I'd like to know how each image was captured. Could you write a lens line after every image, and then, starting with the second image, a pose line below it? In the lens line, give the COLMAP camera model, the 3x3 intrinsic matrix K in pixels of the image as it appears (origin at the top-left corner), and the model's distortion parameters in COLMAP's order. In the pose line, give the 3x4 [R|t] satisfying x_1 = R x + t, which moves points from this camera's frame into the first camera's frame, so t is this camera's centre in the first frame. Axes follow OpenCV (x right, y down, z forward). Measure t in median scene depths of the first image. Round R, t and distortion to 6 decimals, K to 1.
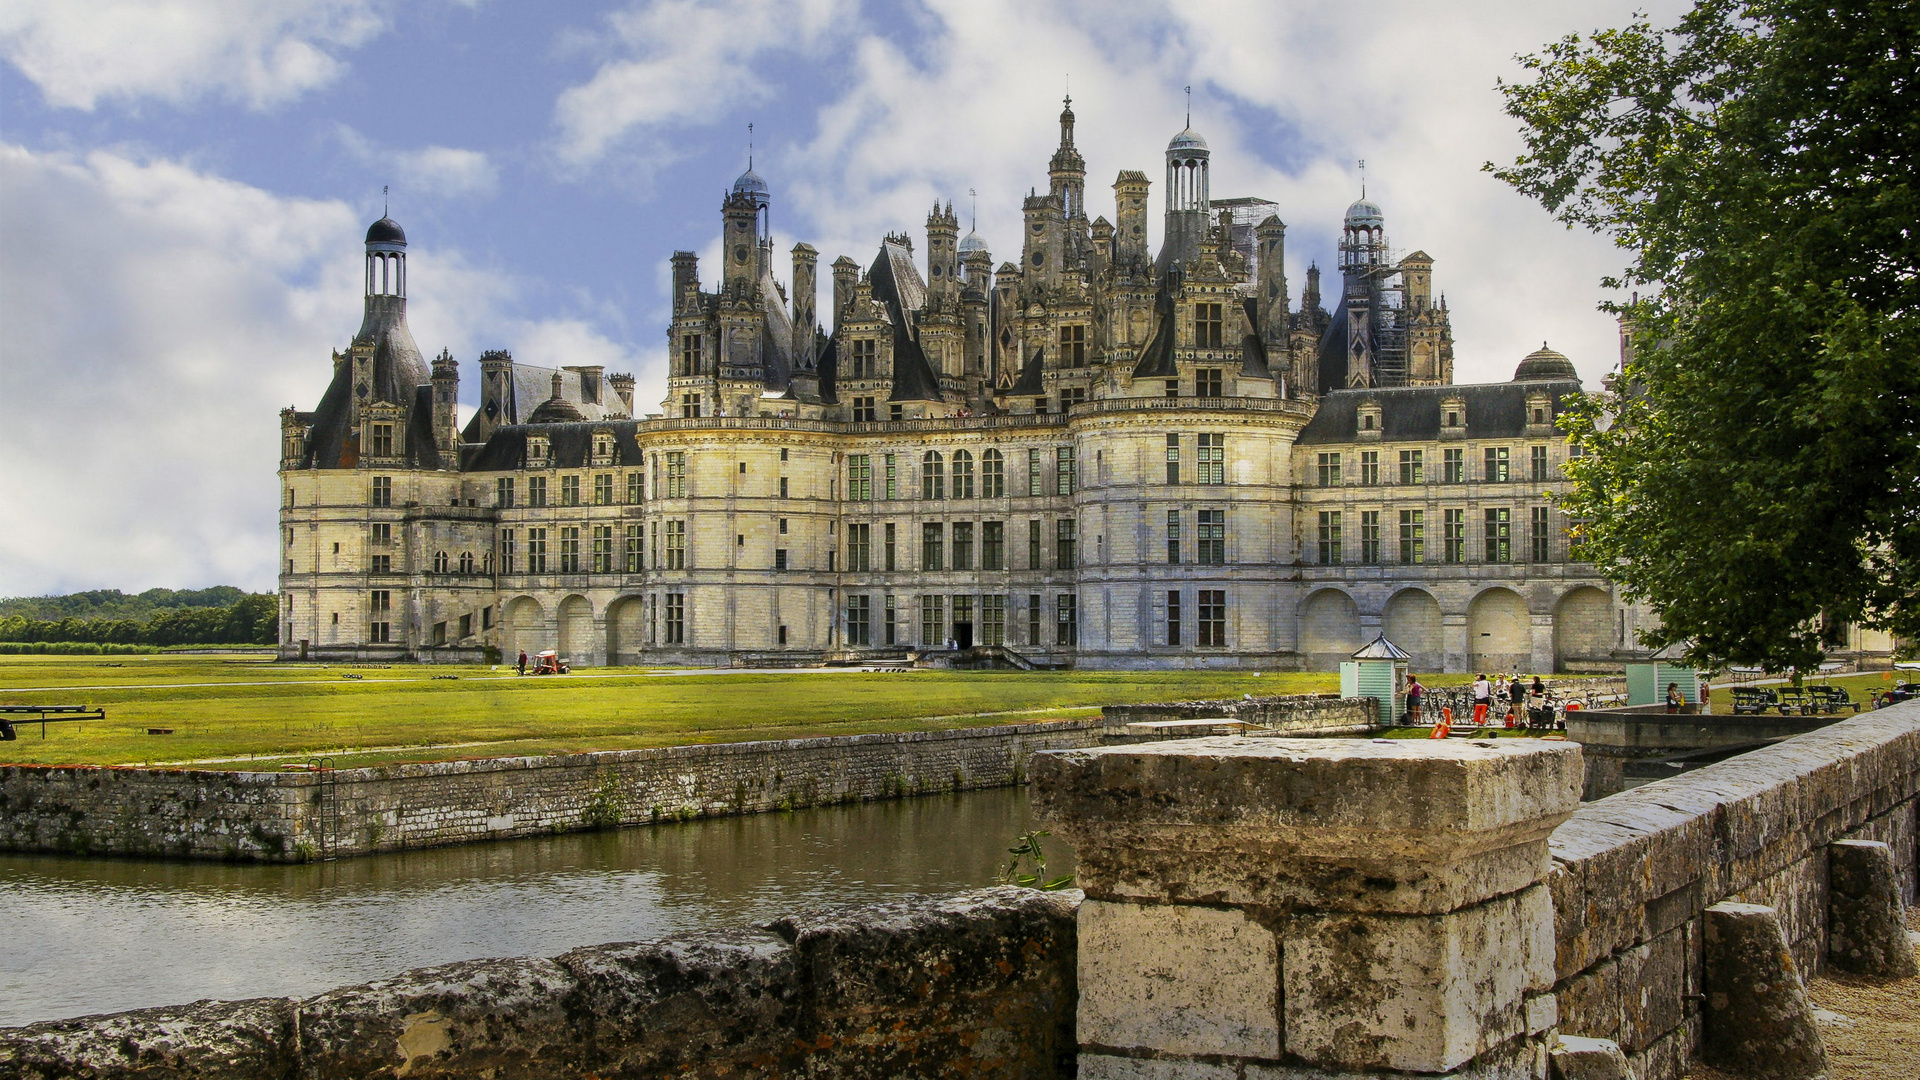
lens RADIAL K [[2692.1, 0, 970.3], [0, 2692.1, 500.3], [0, 0, 1]] dist [0.026056, 0.050374]
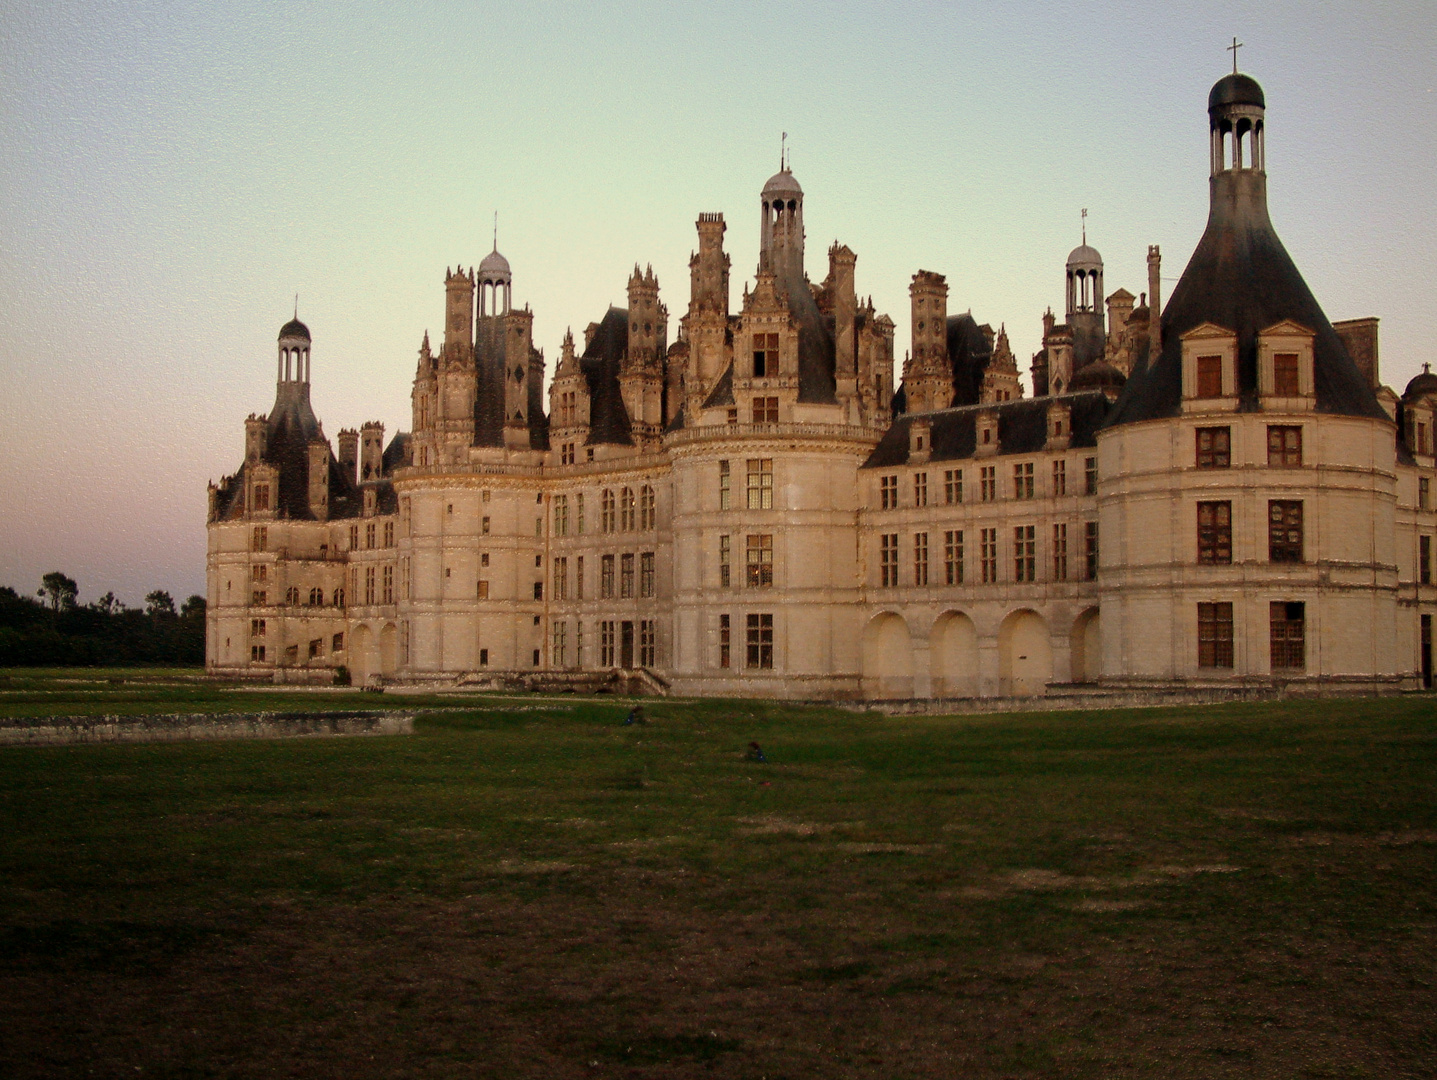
lens RADIAL K [[1860.7, 0, 718.5], [0, 1860.7, 540.0], [0, 0, 1]] dist [-0.173620, -0.006601]
pose [[0.938855, -0.018649, -0.343808, 0.288713], [0.014172, 0.999779, -0.015532, 0.014872], [0.344021, 0.009710, 0.938912, 0.307926]]
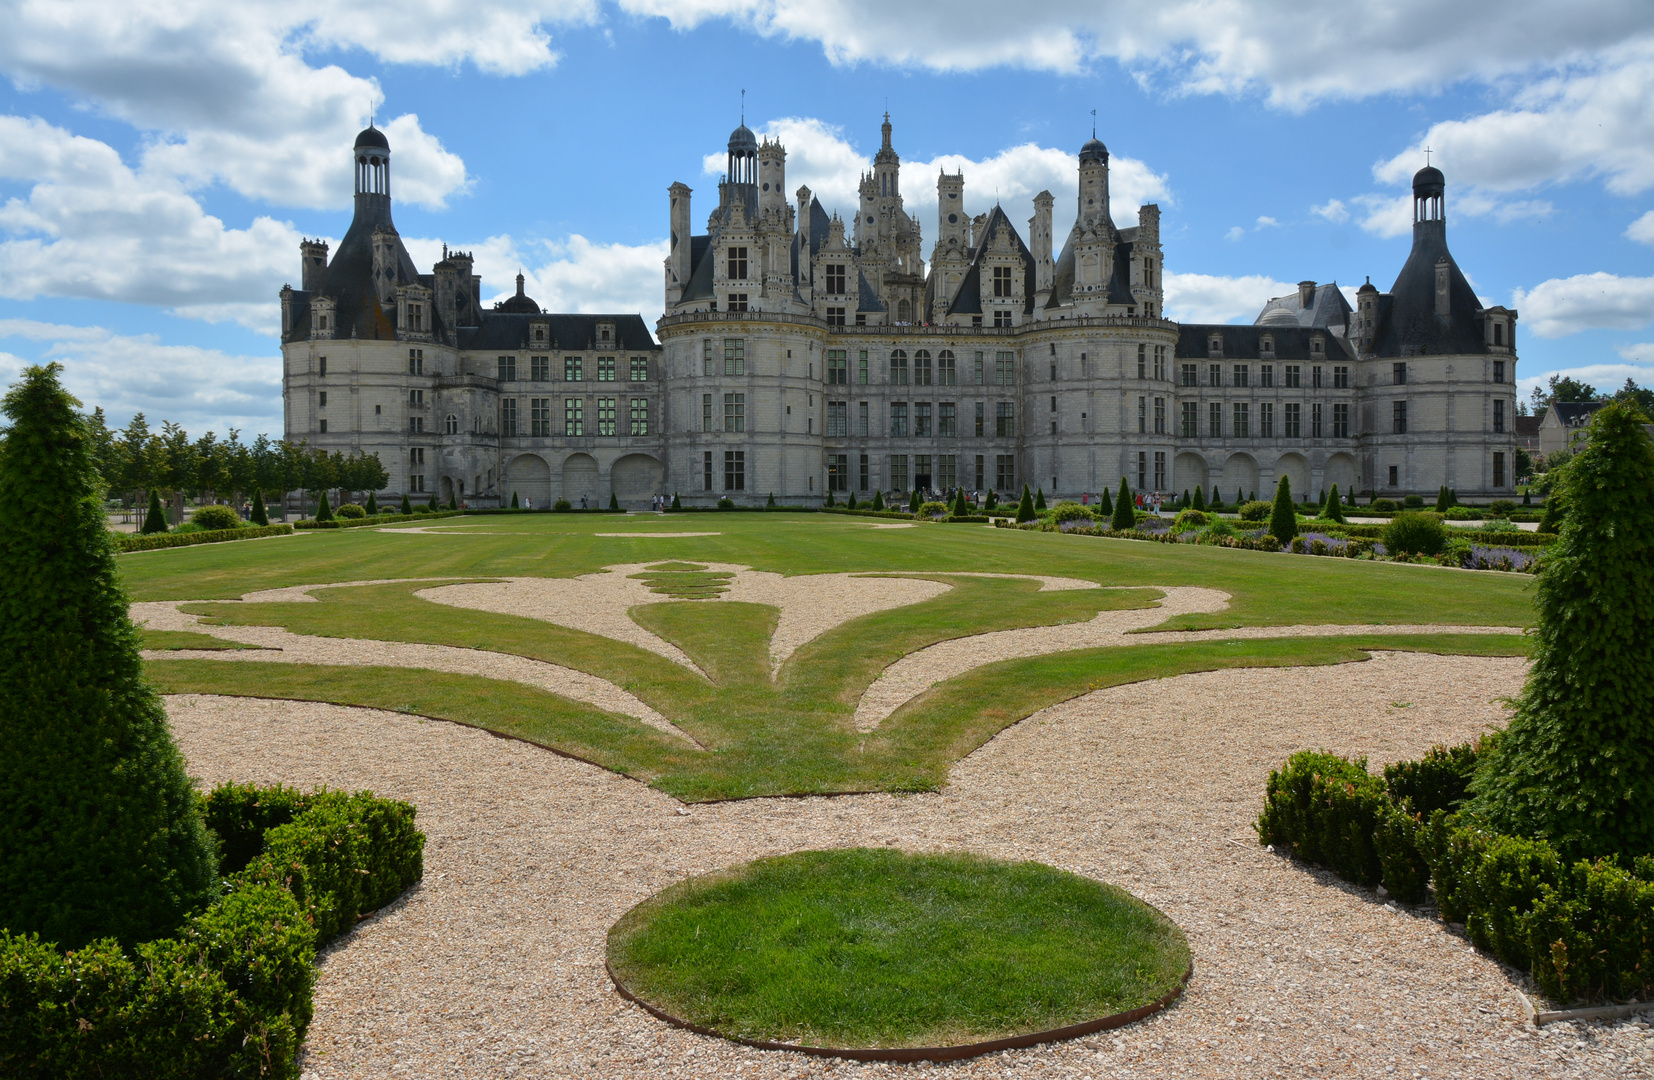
lens RADIAL K [[1290.7, 0, 827.0], [0, 1290.7, 540.0], [0, 0, 1]] dist [-0.065955, -0.000144]
pose [[0.810642, -0.026076, 0.584961, -0.431666], [-0.022833, 0.996840, 0.076079, 0.029275], [-0.585097, -0.075030, 0.807485, 0.486586]]
